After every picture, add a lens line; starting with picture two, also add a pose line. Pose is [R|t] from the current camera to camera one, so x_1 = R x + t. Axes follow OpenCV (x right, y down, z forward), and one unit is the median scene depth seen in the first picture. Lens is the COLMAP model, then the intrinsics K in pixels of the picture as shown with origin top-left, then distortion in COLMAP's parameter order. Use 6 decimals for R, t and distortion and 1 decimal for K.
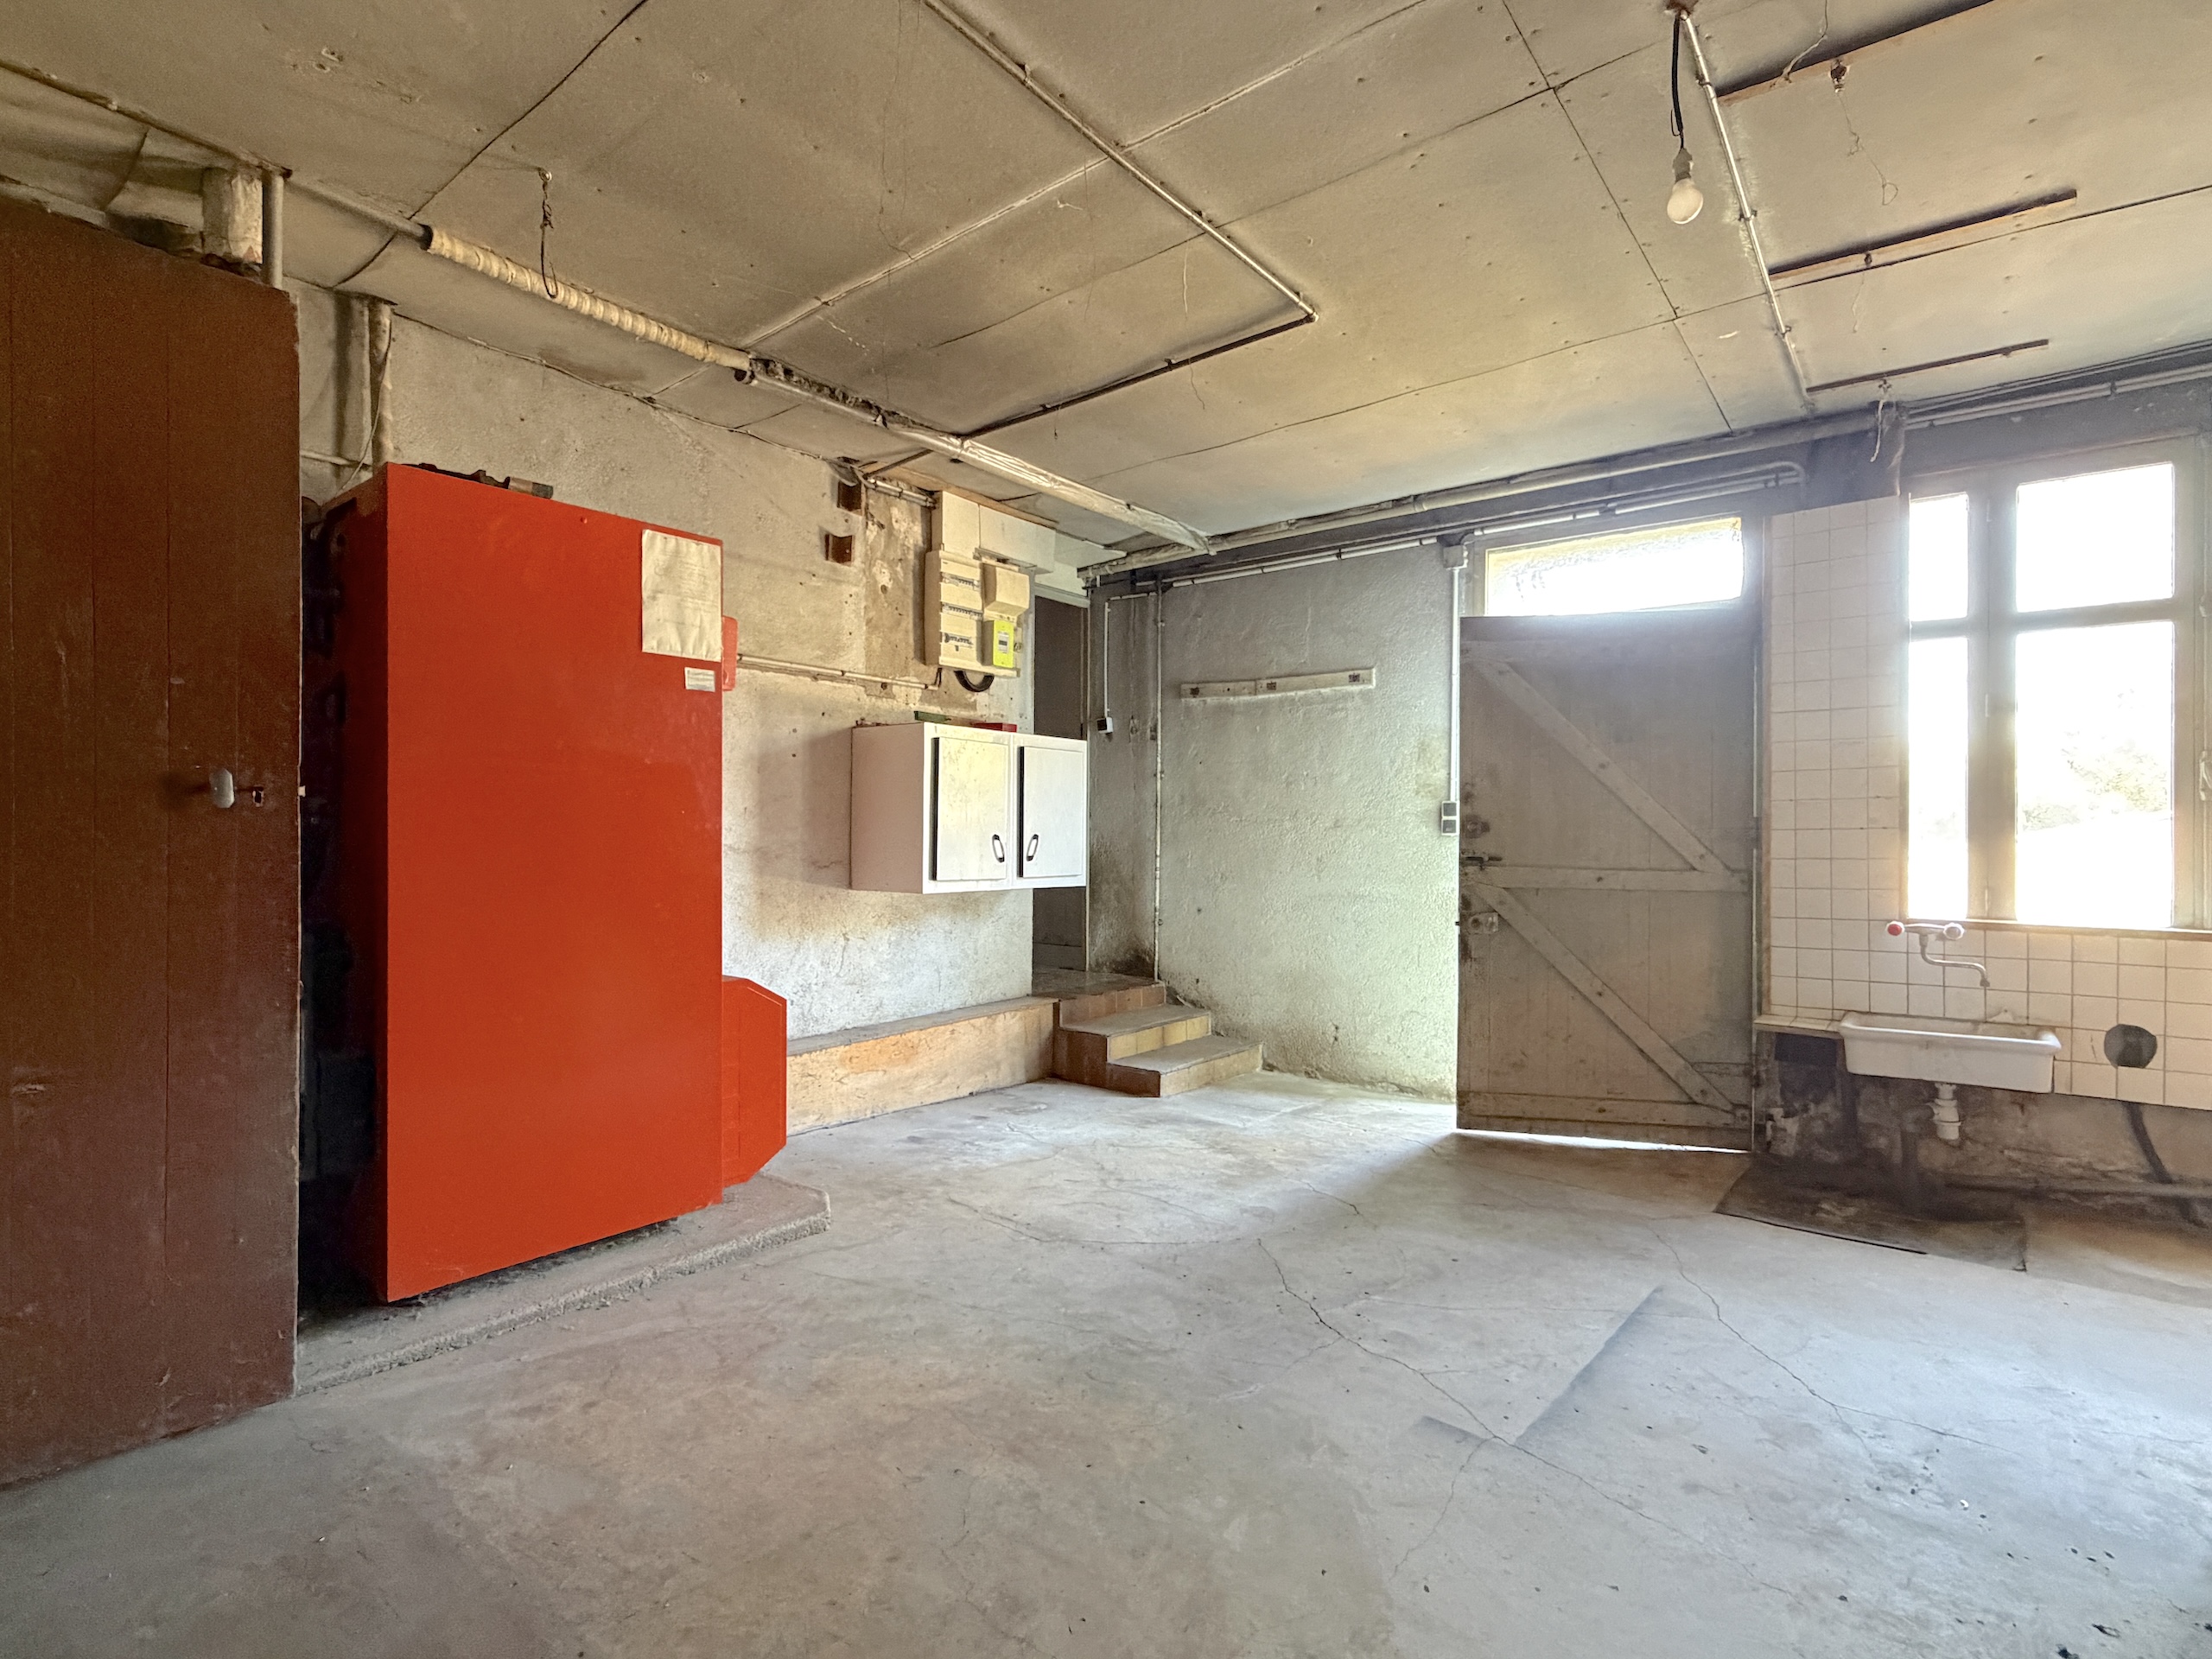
lens RADIAL K [[1081.6, 0, 1105.9], [0, 1081.6, 836.3], [0, 0, 1]] dist [-0.003287, -0.000406]
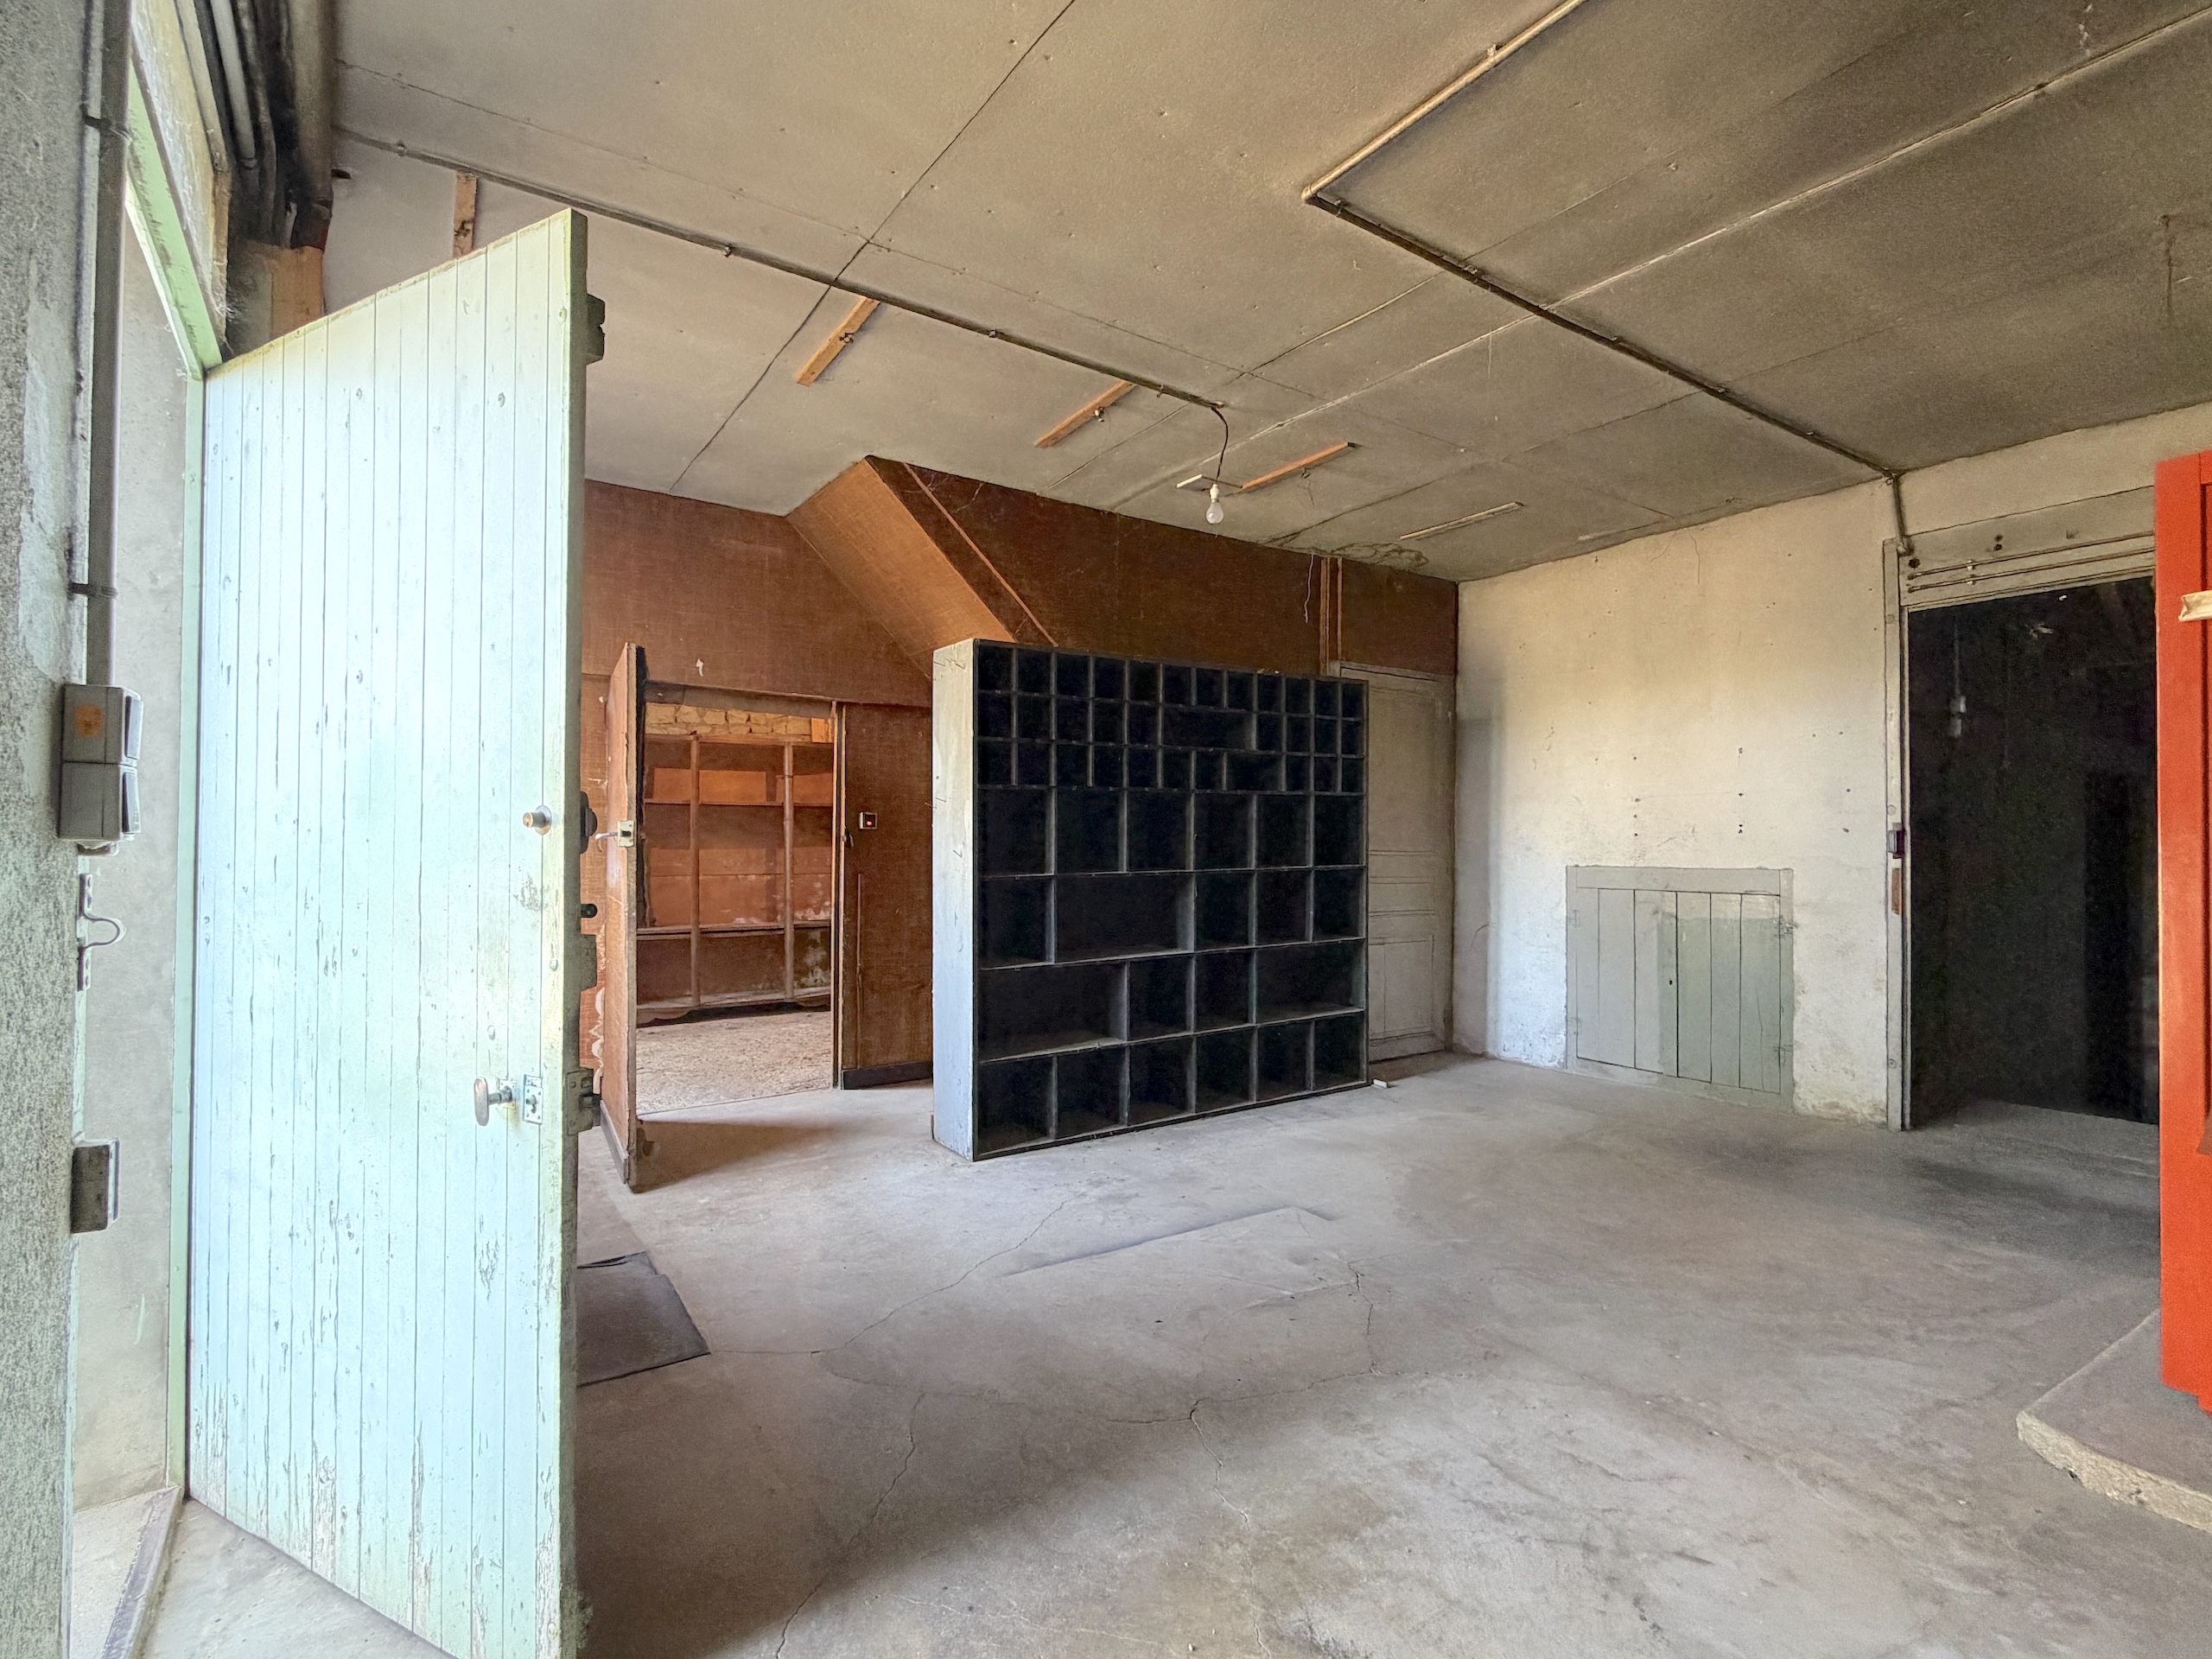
lens RADIAL K [[1081.6, 0, 1106.1], [0, 1081.6, 824.3], [0, 0, 1]] dist [-0.003287, -0.000406]
pose [[-0.951707, -0.005973, 0.306950, 0.096414], [-0.012609, 0.999728, -0.019641, -0.006729], [-0.306749, -0.022563, -0.951523, 2.023106]]
